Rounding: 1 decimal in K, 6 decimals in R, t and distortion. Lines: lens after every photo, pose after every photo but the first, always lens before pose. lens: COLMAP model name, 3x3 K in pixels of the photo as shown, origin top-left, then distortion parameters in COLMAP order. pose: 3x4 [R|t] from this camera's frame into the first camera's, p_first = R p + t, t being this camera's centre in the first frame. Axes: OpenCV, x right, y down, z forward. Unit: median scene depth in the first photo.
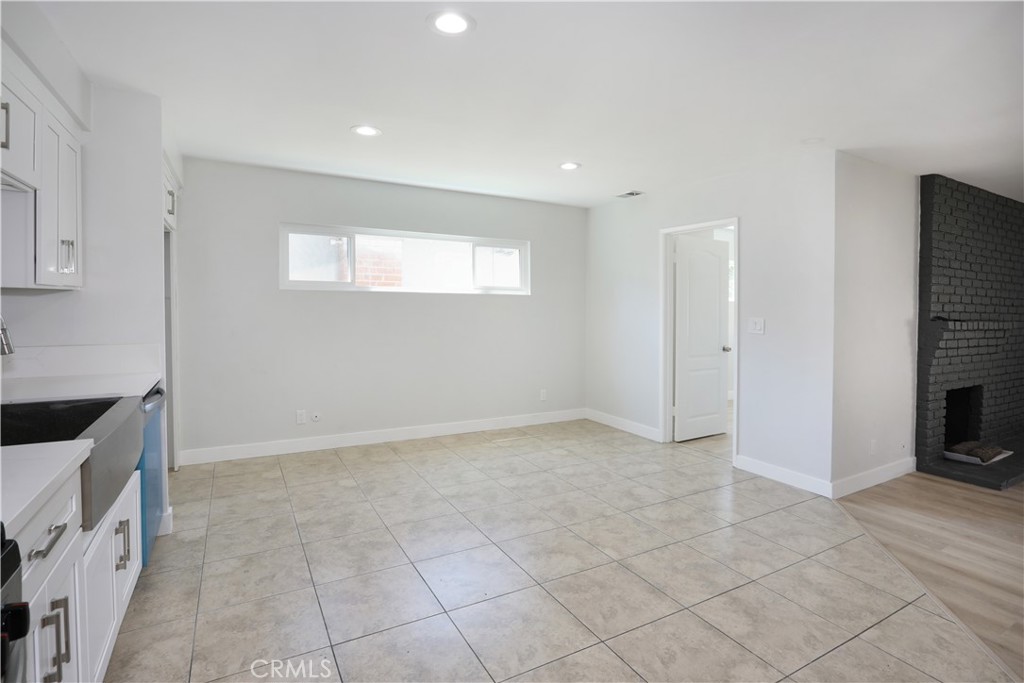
lens RADIAL K [[500.4, 0, 518.9], [0, 500.4, 321.8], [0, 0, 1]] dist [-0.037712, 0.000313]
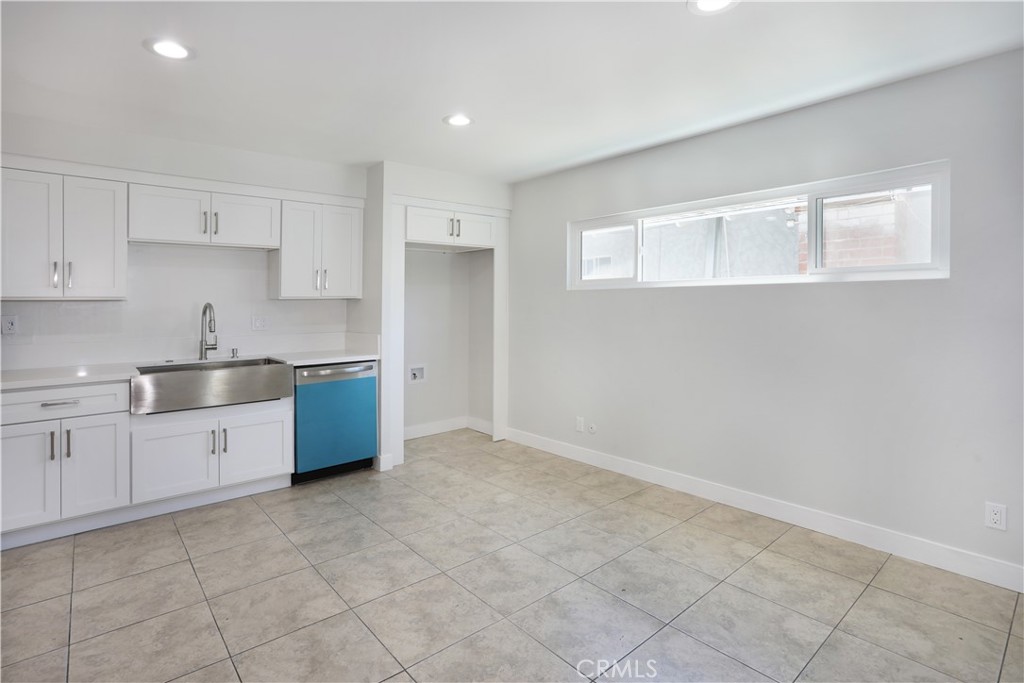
lens RADIAL K [[509.1, 0, 521.8], [0, 509.1, 304.2], [0, 0, 1]] dist [-0.036351, 0.001654]
pose [[0.206406, -0.018259, -0.978296, 0.580606], [-0.031464, 0.999185, -0.025288, -0.010125], [0.977960, 0.036001, 0.205664, 0.817843]]
